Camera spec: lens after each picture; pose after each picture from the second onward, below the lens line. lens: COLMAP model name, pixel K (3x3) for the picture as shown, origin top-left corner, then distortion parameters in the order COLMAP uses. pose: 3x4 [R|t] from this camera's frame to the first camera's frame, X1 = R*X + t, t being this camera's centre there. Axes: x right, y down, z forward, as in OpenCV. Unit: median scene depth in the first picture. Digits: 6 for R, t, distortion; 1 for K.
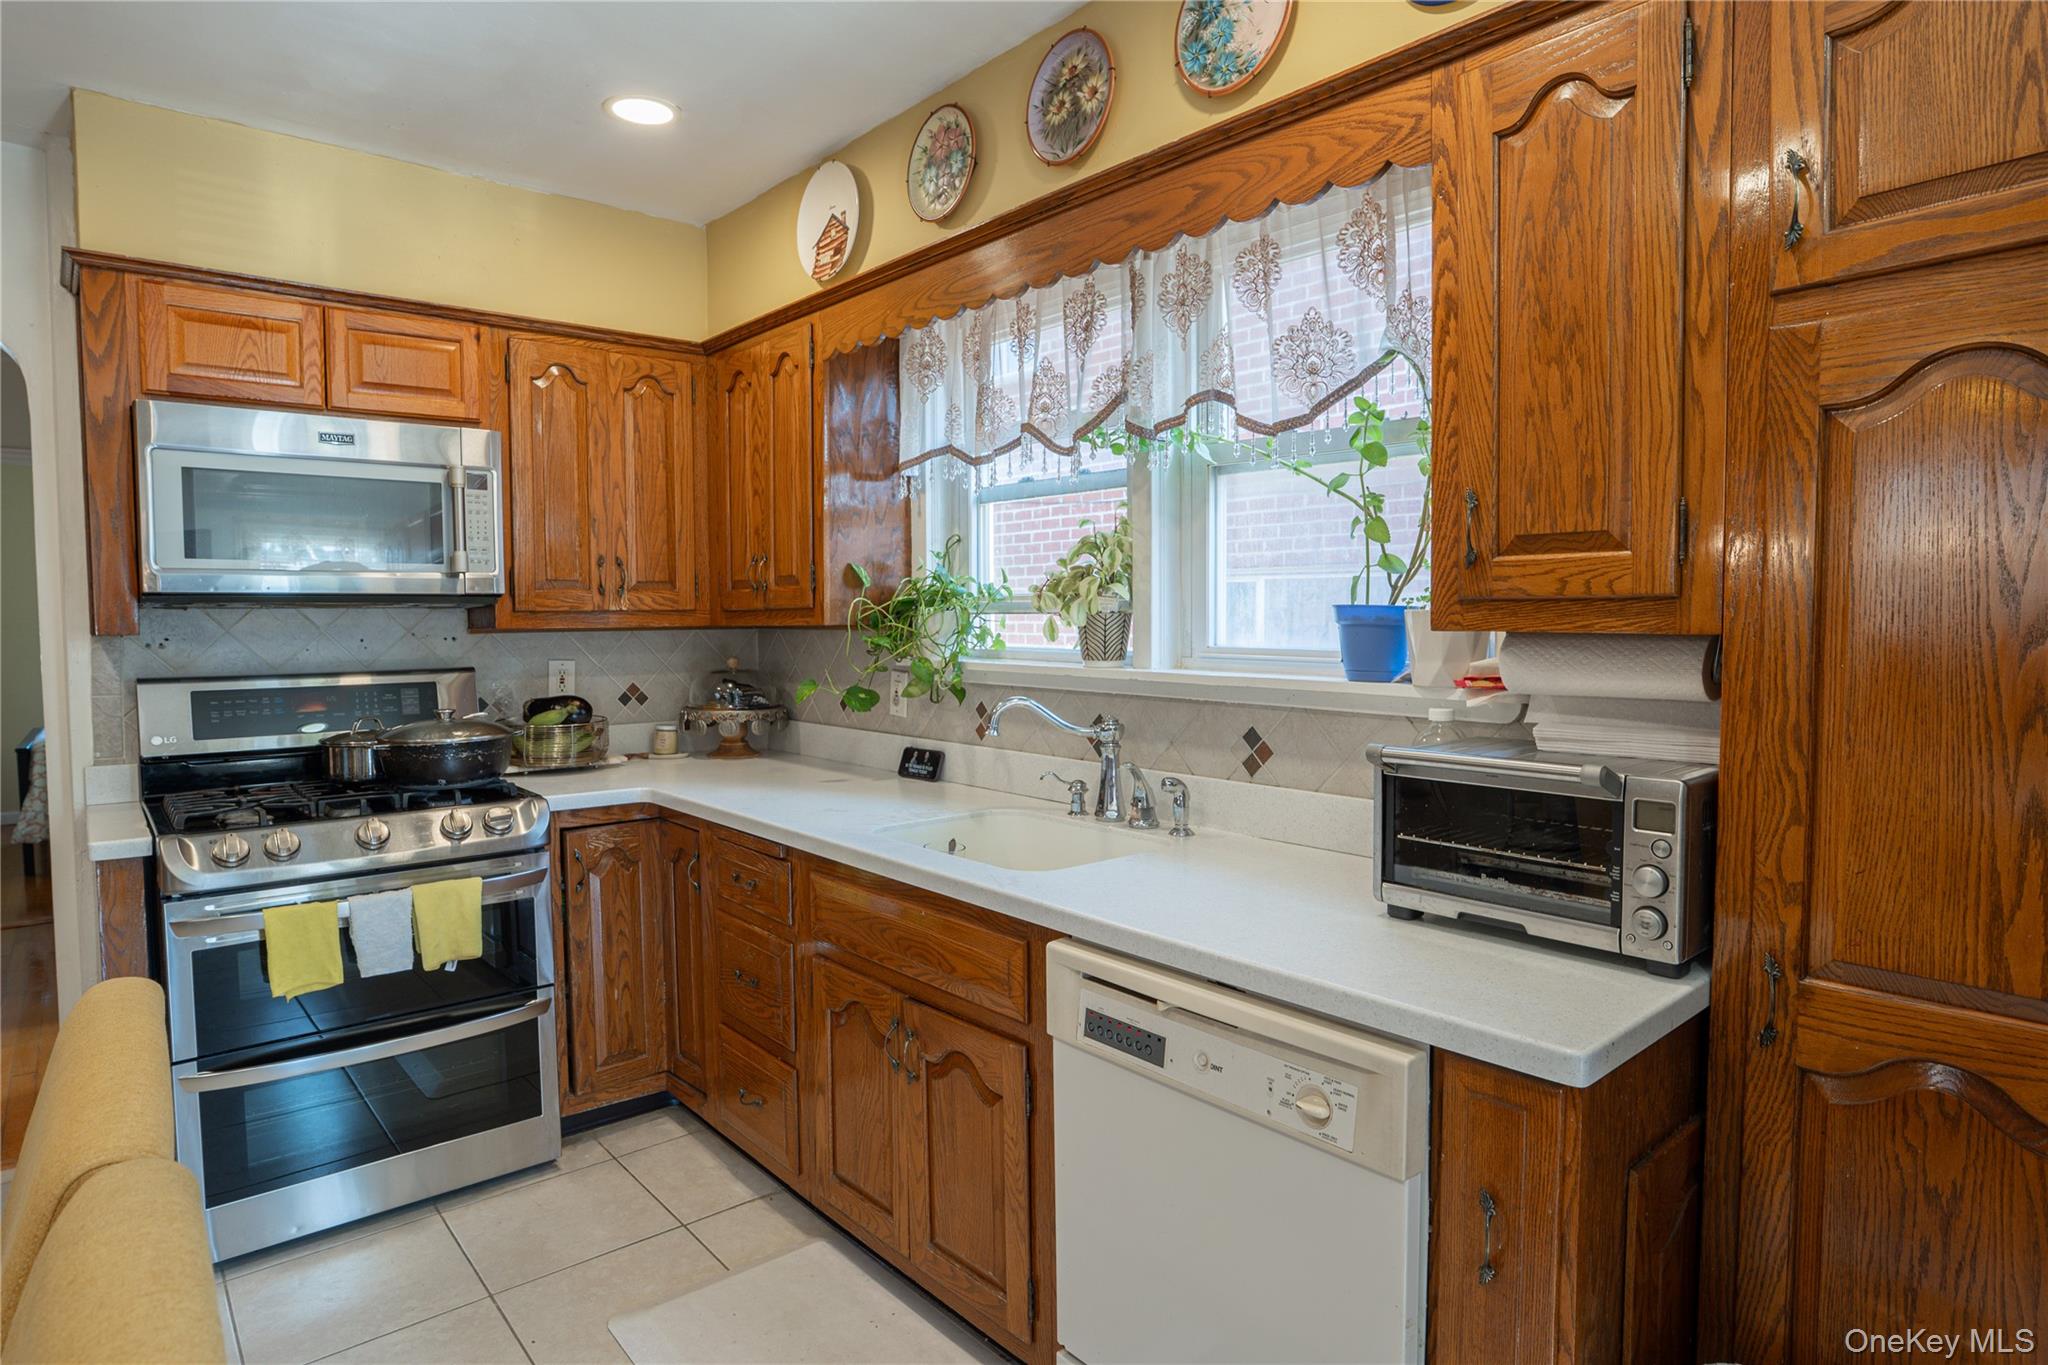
lens RADIAL K [[1127.7, 0, 1024.0], [0, 1127.7, 682.5], [0, 0, 1]] dist [-0.020474, 0.000290]
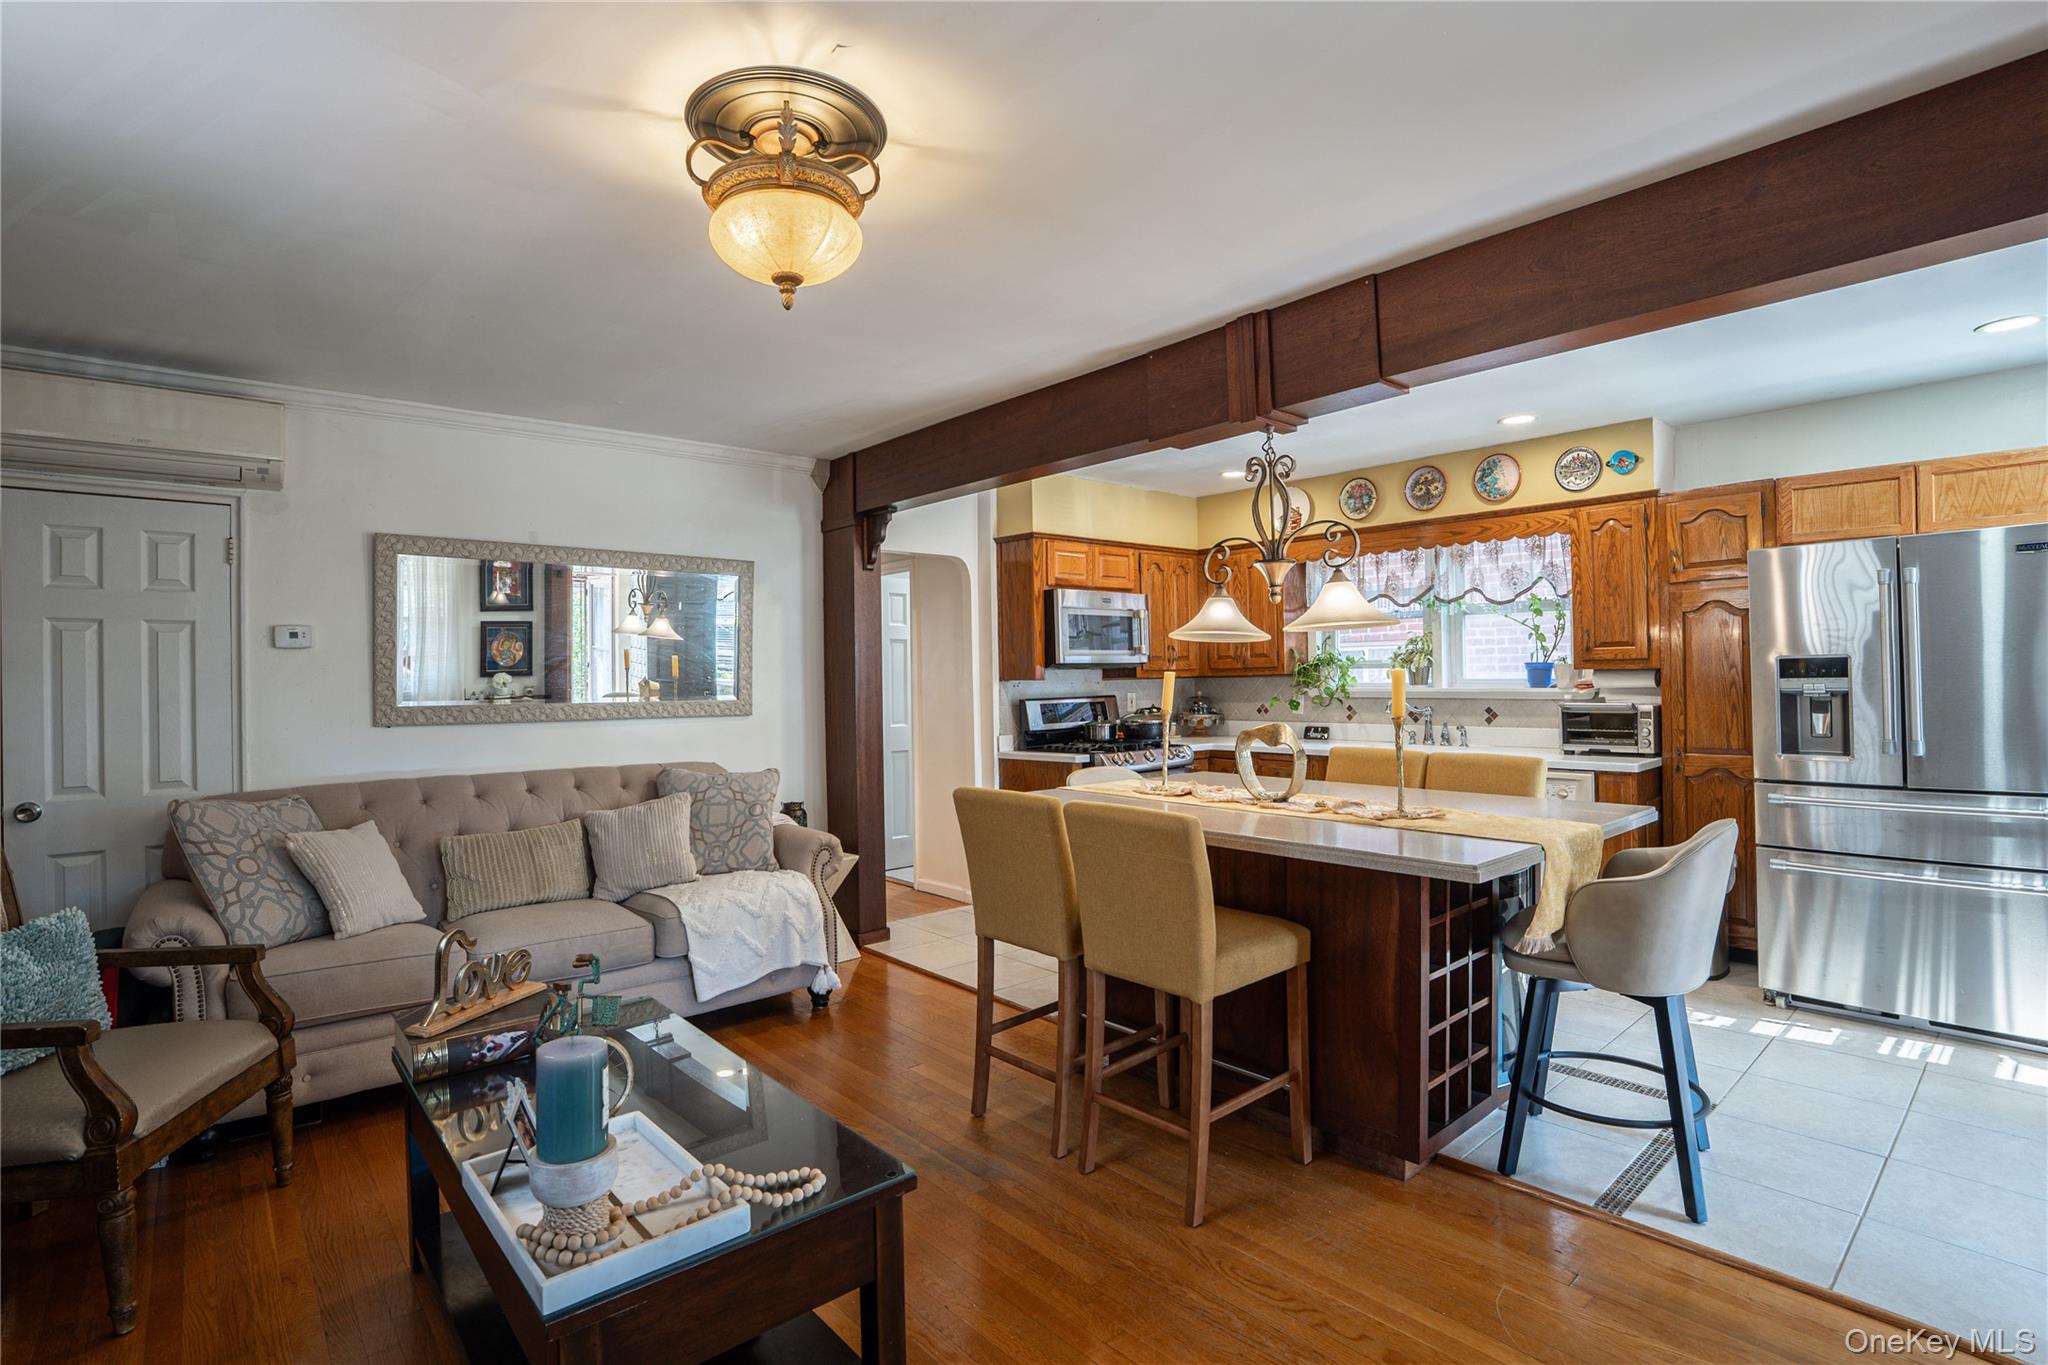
lens RADIAL K [[1079.8, 0, 1024.0], [0, 1079.8, 682.5], [0, 0, 1]] dist [-0.000433, -0.000054]
pose [[0.997366, -0.014367, 0.071103, -1.253931], [0.018287, 0.998330, -0.054795, 0.116399], [-0.070197, 0.055951, 0.995963, -1.748809]]
